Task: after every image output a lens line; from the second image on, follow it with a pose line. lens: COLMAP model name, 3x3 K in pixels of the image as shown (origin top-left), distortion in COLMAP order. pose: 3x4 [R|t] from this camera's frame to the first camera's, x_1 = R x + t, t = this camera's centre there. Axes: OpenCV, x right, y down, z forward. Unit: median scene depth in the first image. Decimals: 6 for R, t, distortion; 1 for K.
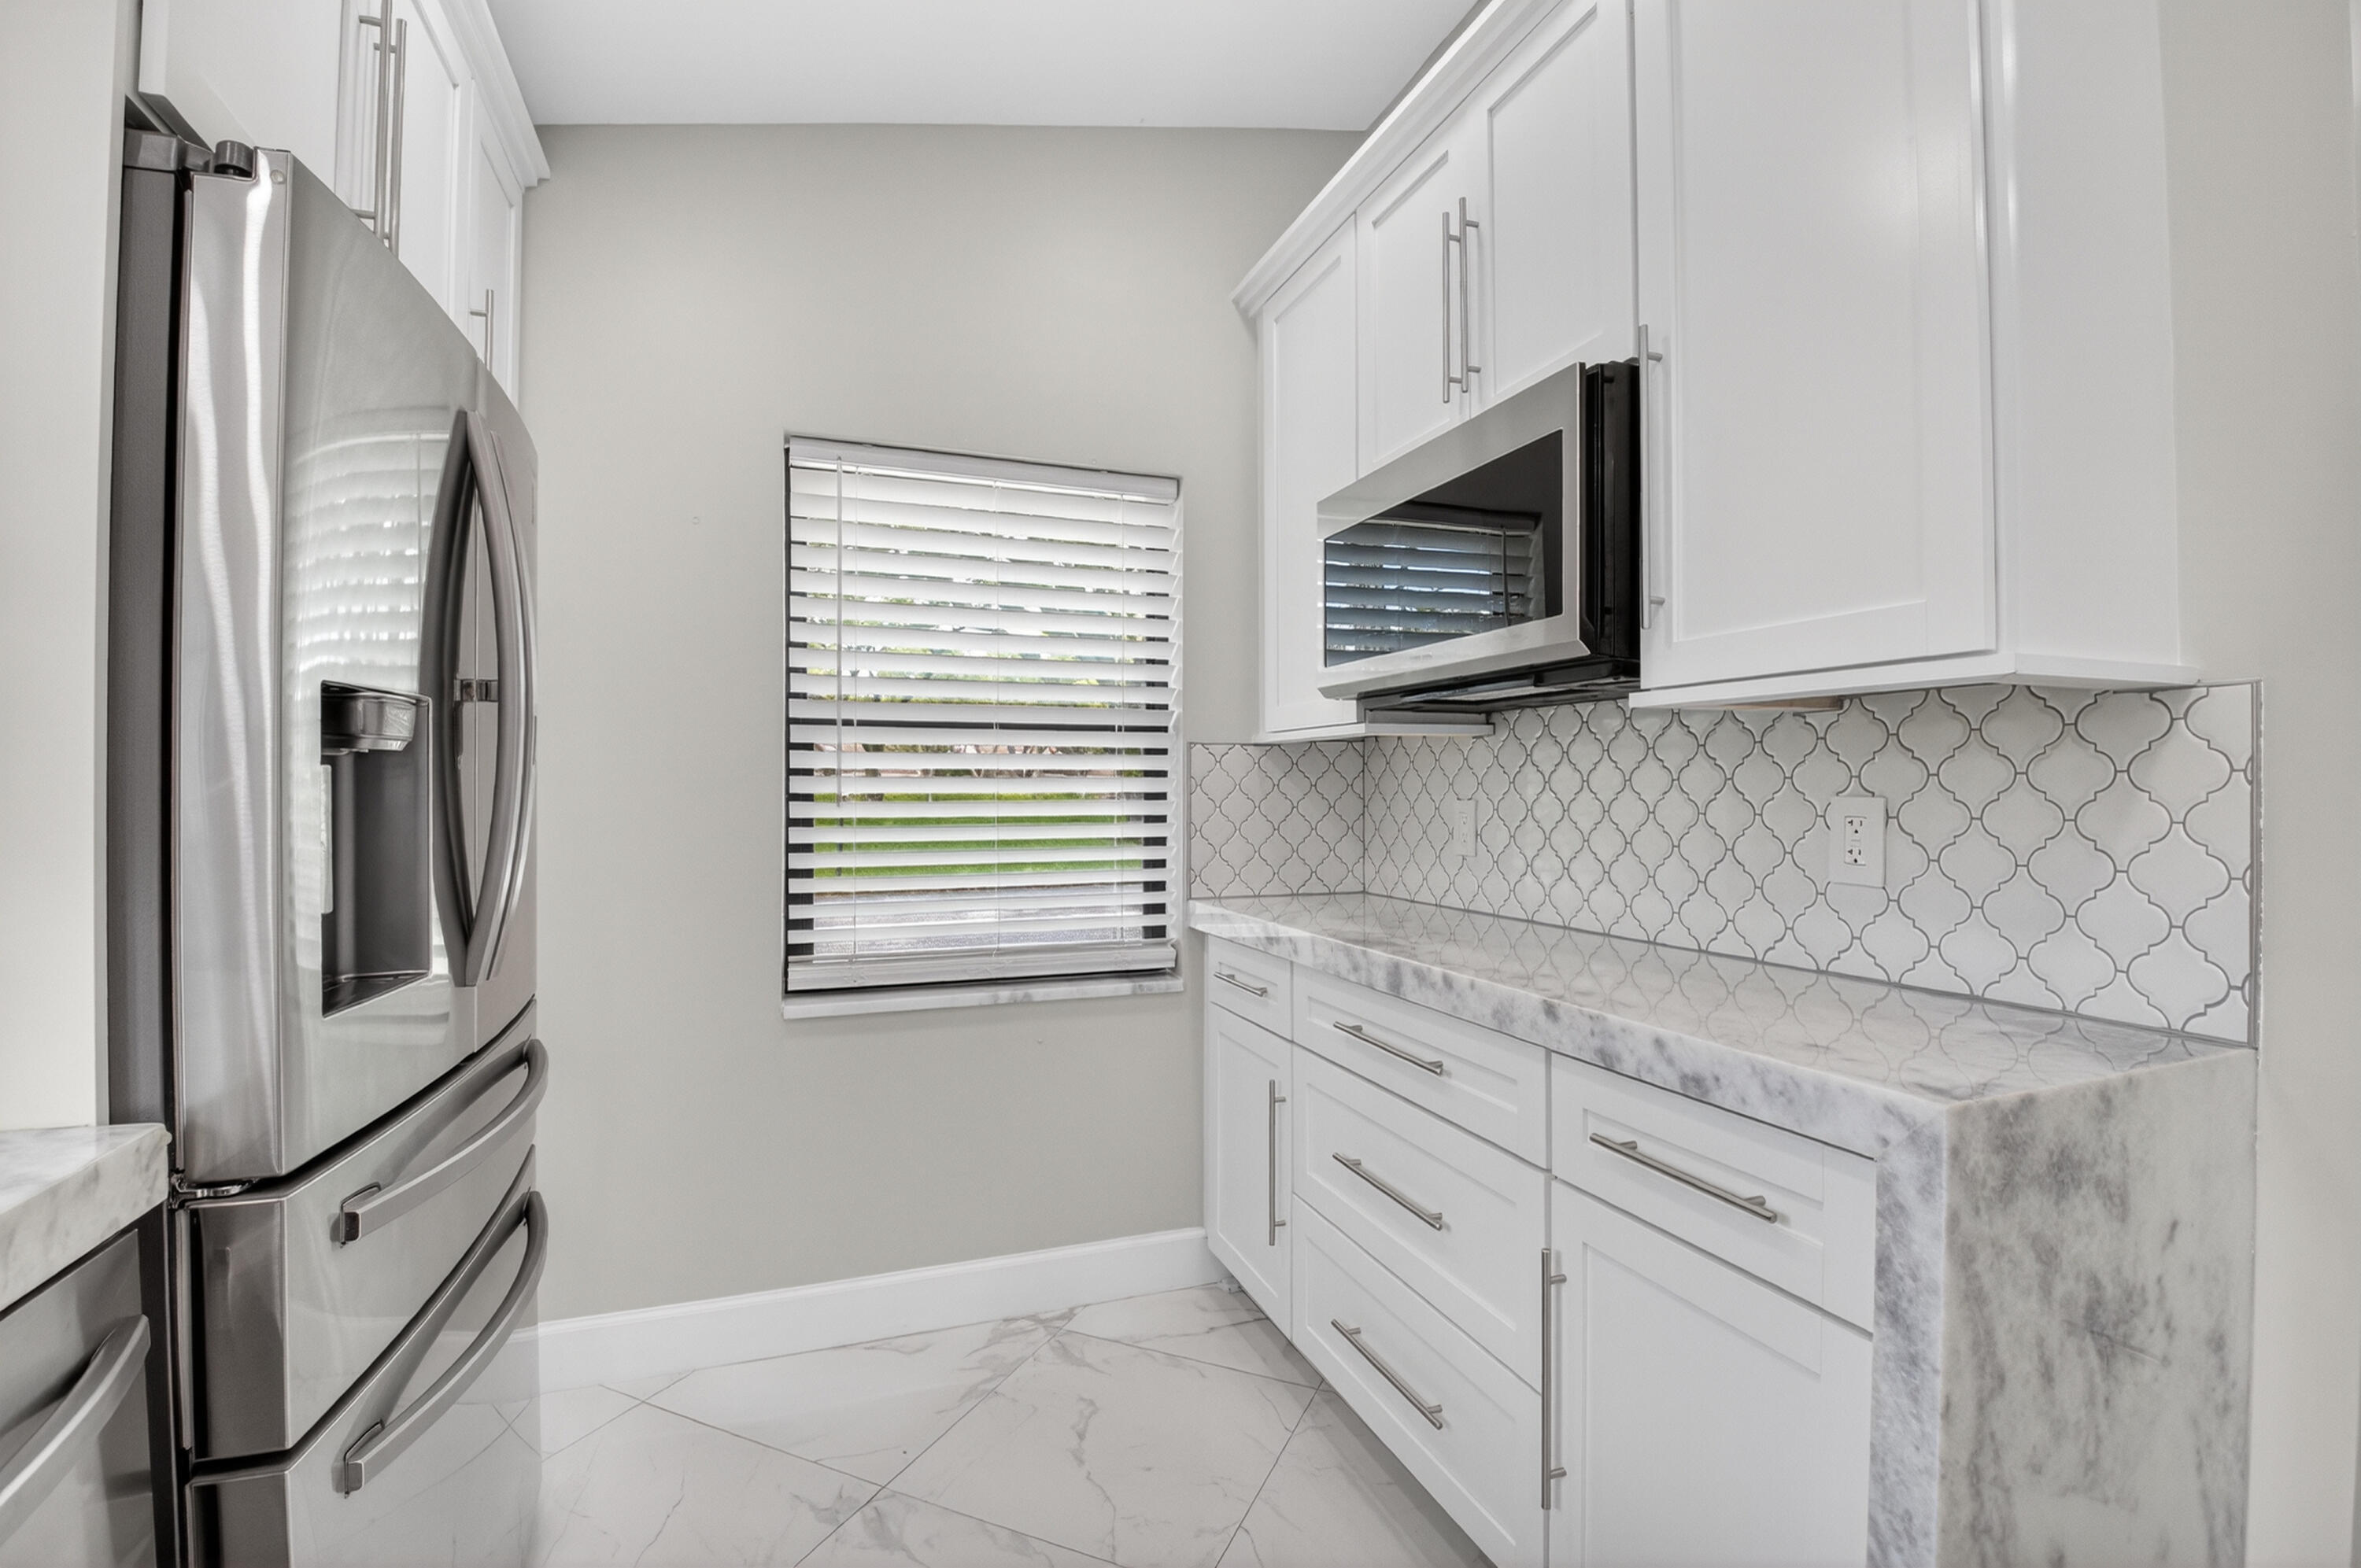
lens RADIAL K [[1041.2, 0, 1174.3], [0, 1041.2, 779.9], [0, 0, 1]] dist [0.001926, -0.014900]
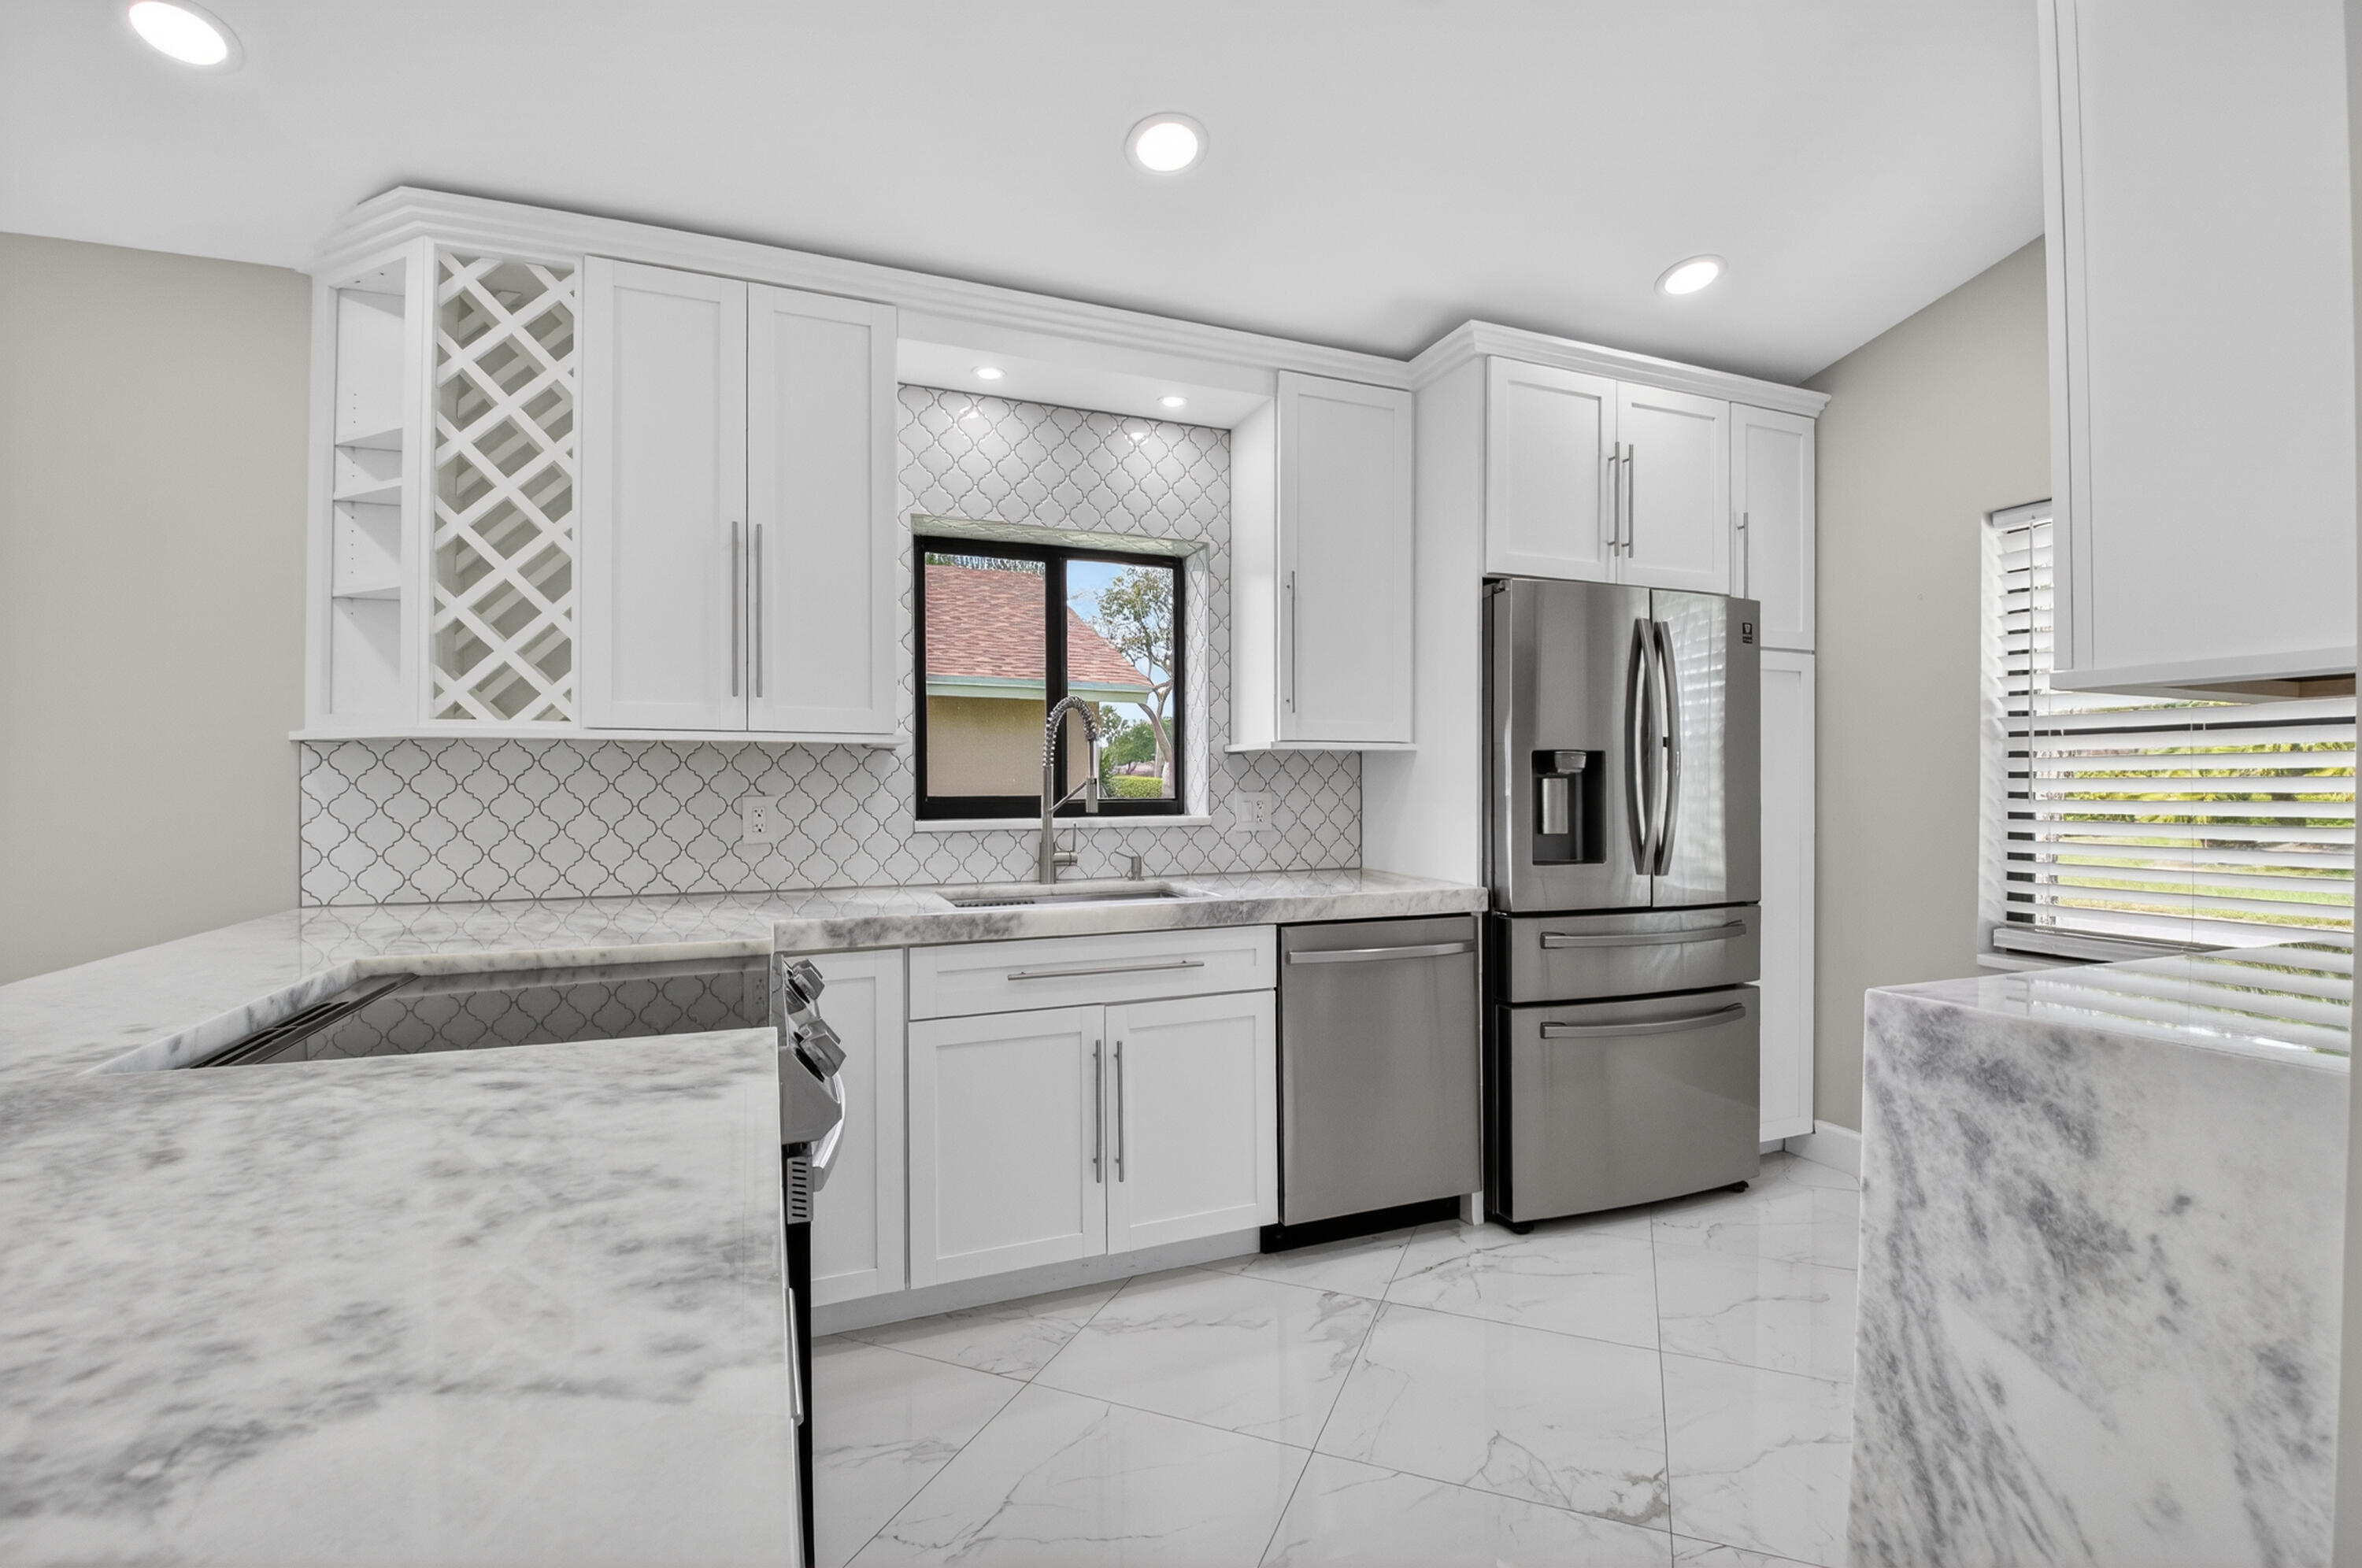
lens RADIAL K [[1041.7, 0, 1189.3], [0, 1041.7, 787.4], [0, 0, 1]] dist [0.001926, -0.014900]
pose [[0.022989, -0.001540, -0.999735, 1.882280], [0.005772, 0.999982, -0.001407, 0.008022], [0.999719, -0.005738, 0.022998, -0.035594]]
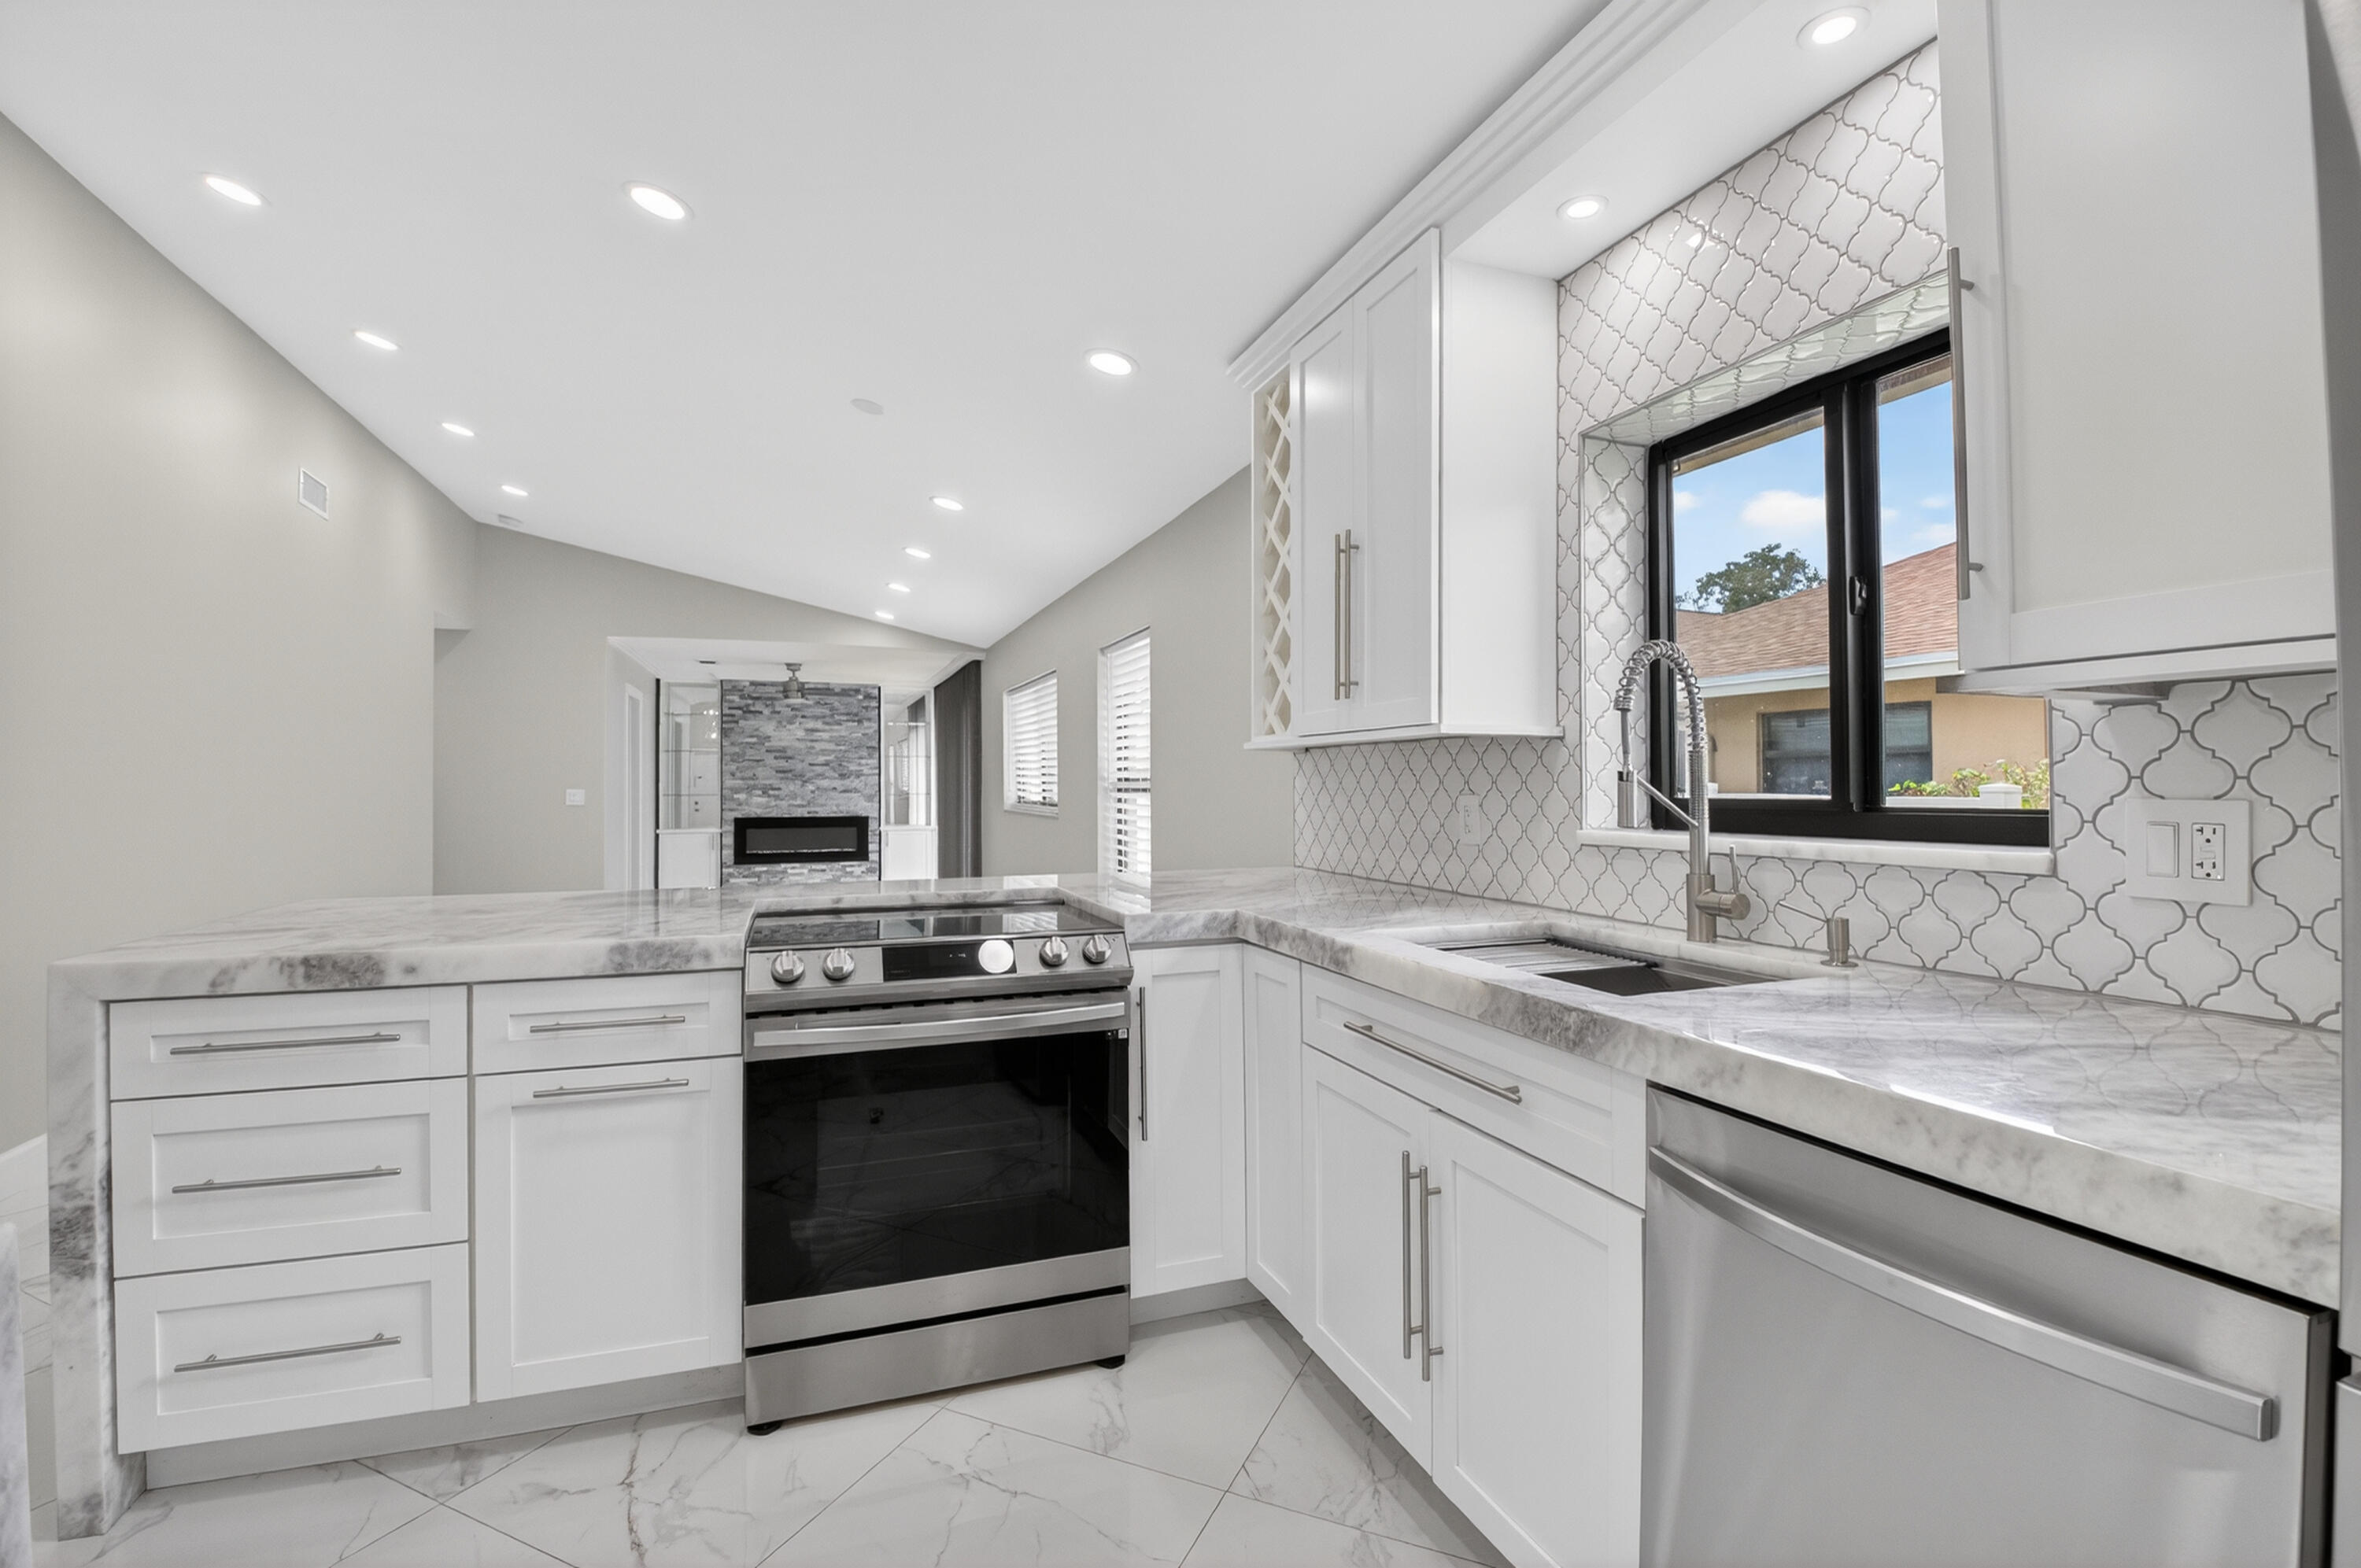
lens RADIAL K [[1041.2, 0, 1181.7], [0, 1041.2, 772.6], [0, 0, 1]] dist [0.001926, -0.014900]
pose [[-0.999986, 0.000544, 0.005353, -0.079255], [0.000468, 0.999898, -0.014255, 0.002760], [-0.005361, -0.014253, -0.999884, 1.421933]]
